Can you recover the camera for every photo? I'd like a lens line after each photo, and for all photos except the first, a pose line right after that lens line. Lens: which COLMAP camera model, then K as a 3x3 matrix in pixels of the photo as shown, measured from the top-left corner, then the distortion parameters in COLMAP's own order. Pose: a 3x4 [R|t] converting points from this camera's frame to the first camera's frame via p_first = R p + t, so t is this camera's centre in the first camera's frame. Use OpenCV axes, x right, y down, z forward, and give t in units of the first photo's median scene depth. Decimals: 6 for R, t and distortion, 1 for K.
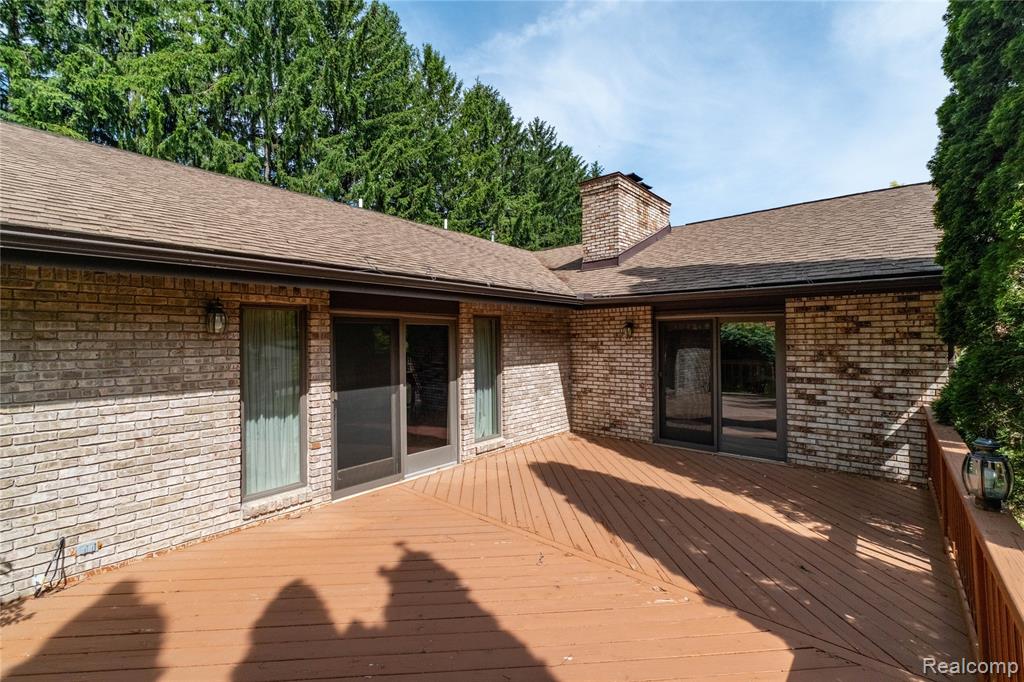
lens RADIAL K [[429.9, 0, 510.2], [0, 429.9, 339.1], [0, 0, 1]] dist [-0.002771, 0.000088]
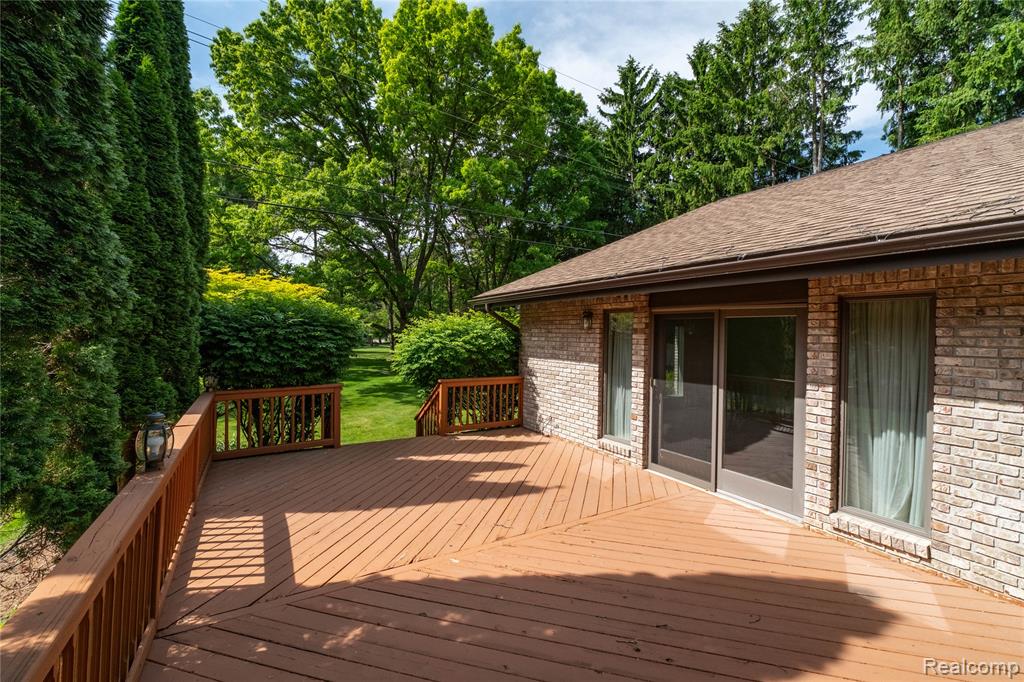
lens RADIAL K [[429.9, 0, 510.4], [0, 429.9, 336.4], [0, 0, 1]] dist [-0.002771, 0.000088]
pose [[-0.305914, 0.012907, -0.951972, 0.786653], [-0.008596, 0.999830, 0.016318, -0.008020], [0.952020, 0.013175, -0.305751, 0.936788]]
